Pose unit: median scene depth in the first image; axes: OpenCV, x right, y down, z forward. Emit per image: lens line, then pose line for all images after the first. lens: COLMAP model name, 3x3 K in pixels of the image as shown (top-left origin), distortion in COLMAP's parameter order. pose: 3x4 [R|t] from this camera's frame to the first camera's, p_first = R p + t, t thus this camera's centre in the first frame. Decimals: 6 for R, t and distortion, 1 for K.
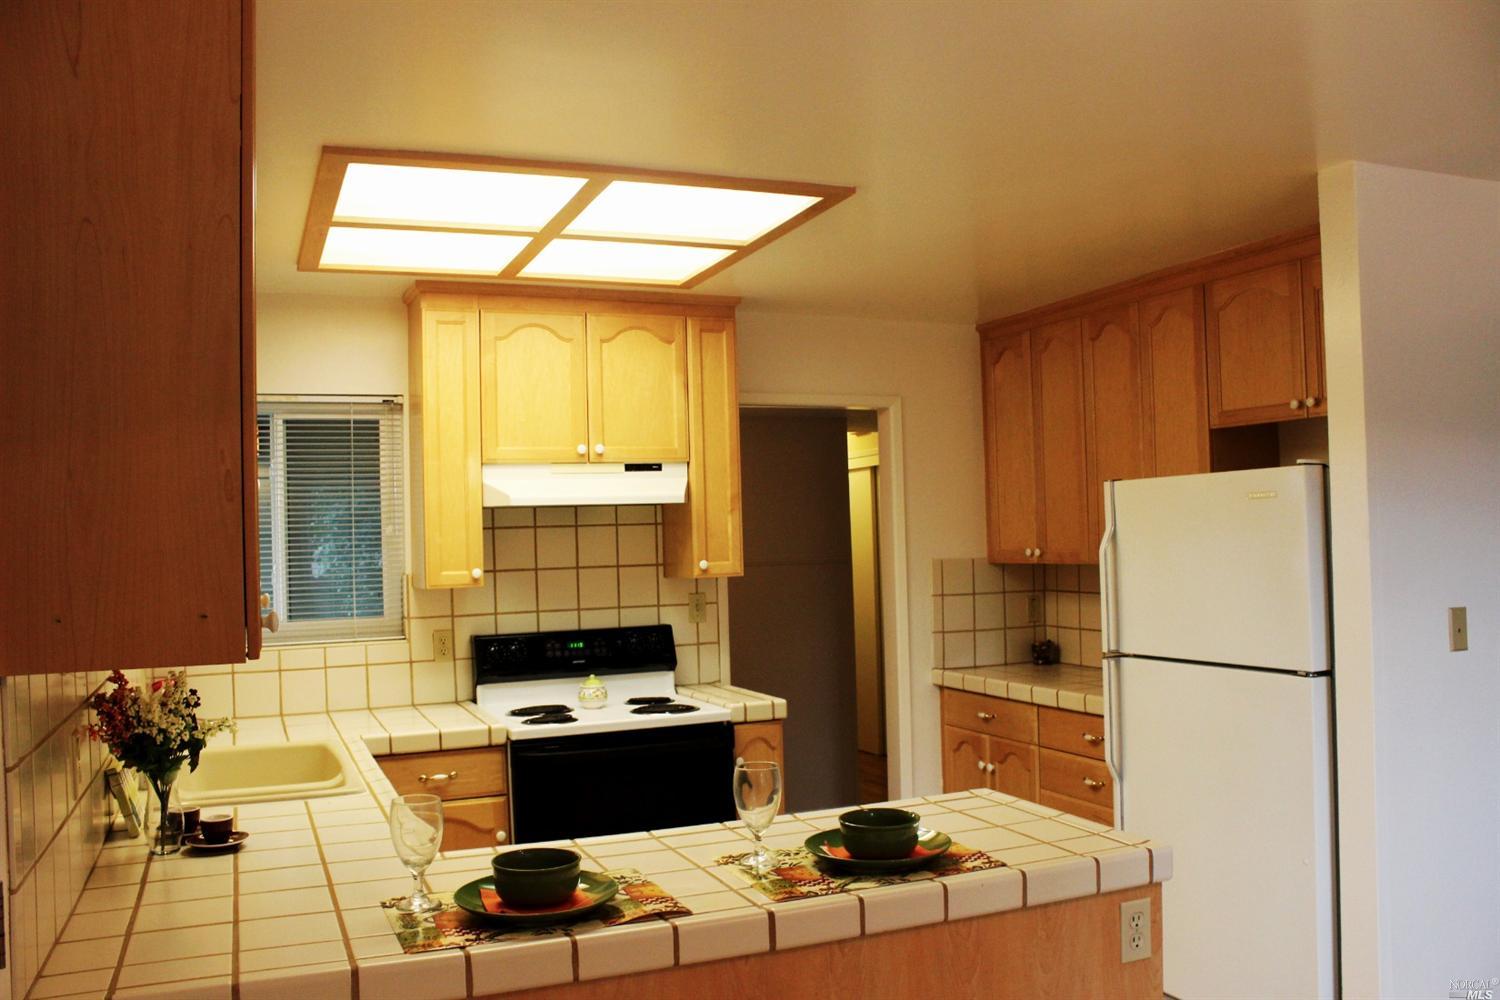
lens RADIAL K [[1244.6, 0, 750.0], [0, 1244.6, 500.0], [0, 0, 1]] dist [-0.167353, 0.163508]
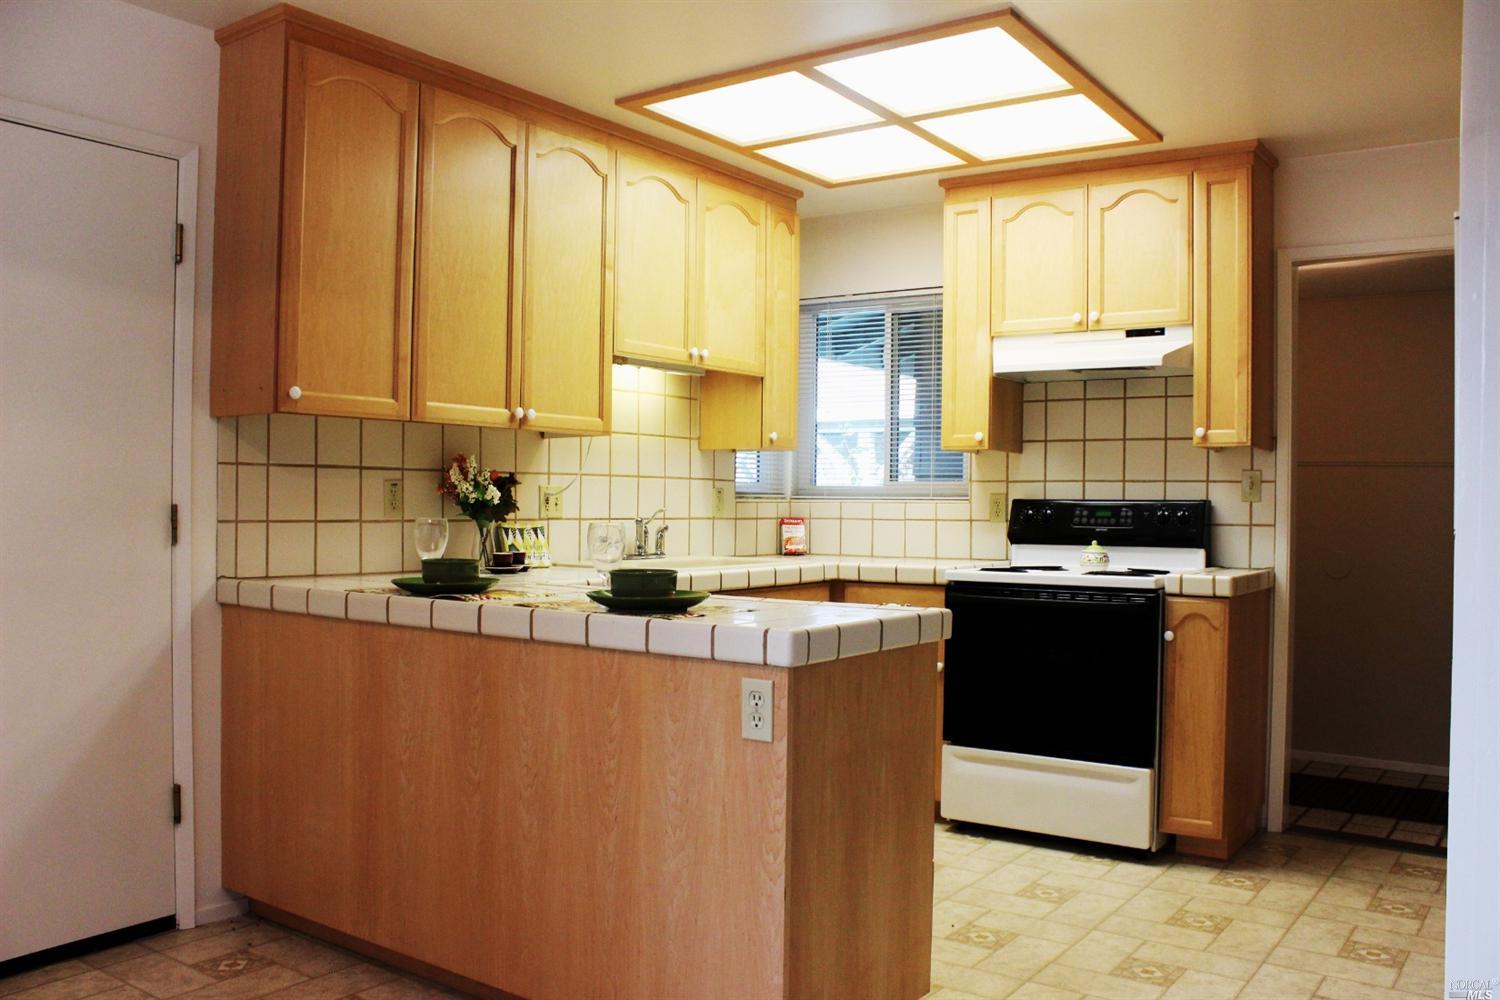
lens RADIAL K [[1244.6, 0, 750.0], [0, 1244.6, 500.0], [0, 0, 1]] dist [-0.167353, 0.163508]
pose [[0.531741, 0.034305, -0.846212, 0.577881], [-0.005292, 0.999294, 0.037186, 0.072610], [0.846891, -0.015295, 0.531547, 0.227238]]
